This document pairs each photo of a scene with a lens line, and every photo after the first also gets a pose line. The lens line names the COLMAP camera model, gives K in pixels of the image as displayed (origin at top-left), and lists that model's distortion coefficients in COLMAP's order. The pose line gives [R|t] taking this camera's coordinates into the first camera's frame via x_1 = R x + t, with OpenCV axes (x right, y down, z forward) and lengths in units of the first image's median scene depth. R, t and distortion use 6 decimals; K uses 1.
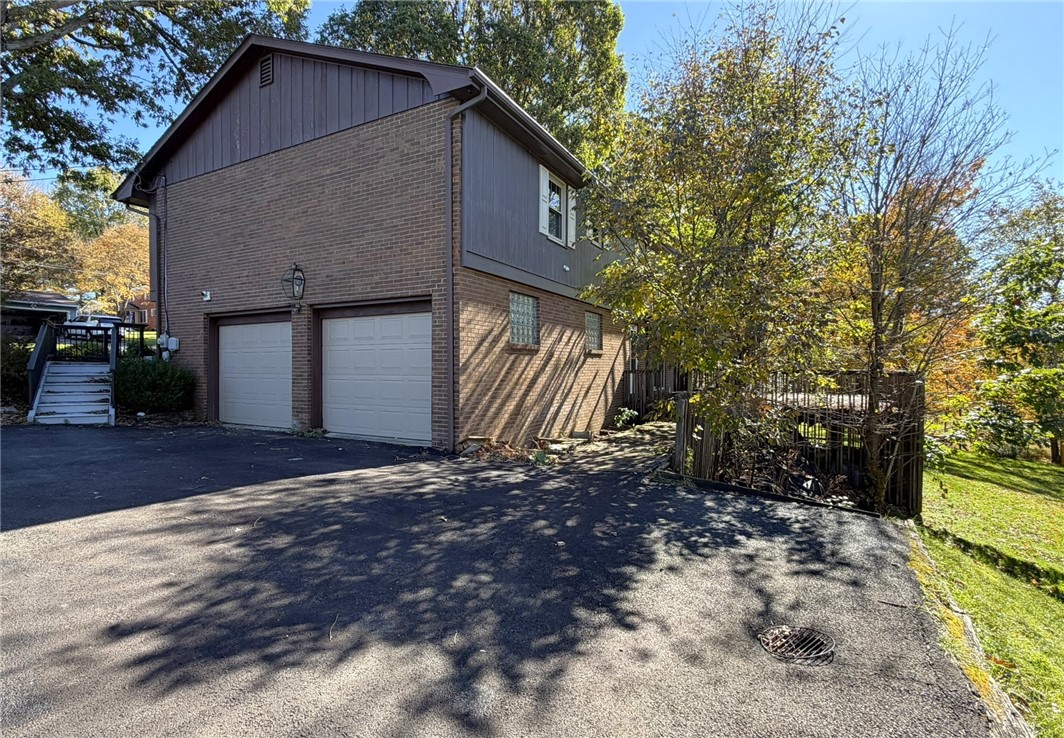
lens RADIAL K [[513.0, 0, 531.9], [0, 513.0, 372.4], [0, 0, 1]] dist [0.000891, 0.000187]
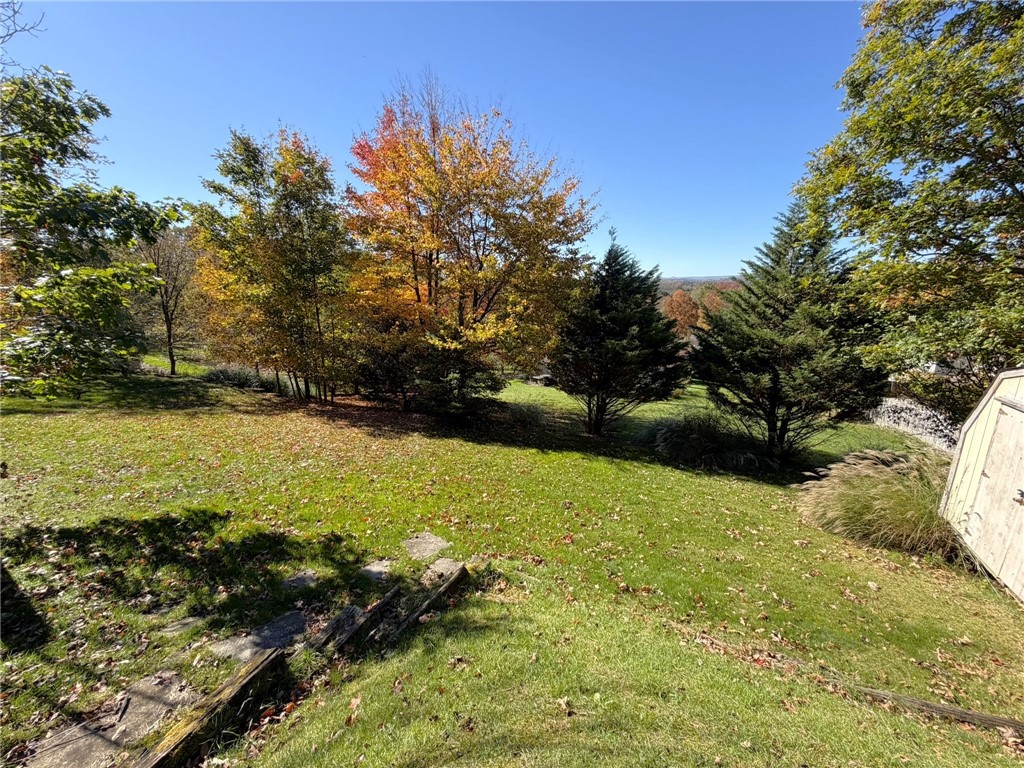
lens RADIAL K [[411.1, 0, 511.5], [0, 411.1, 384.2], [0, 0, 1]] dist [-0.002714, 0.000794]
pose [[-0.090603, -0.248765, 0.964317, 0.311735], [-0.005214, 0.968405, 0.249329, 0.004769], [-0.995873, 0.017562, -0.089037, 0.457092]]
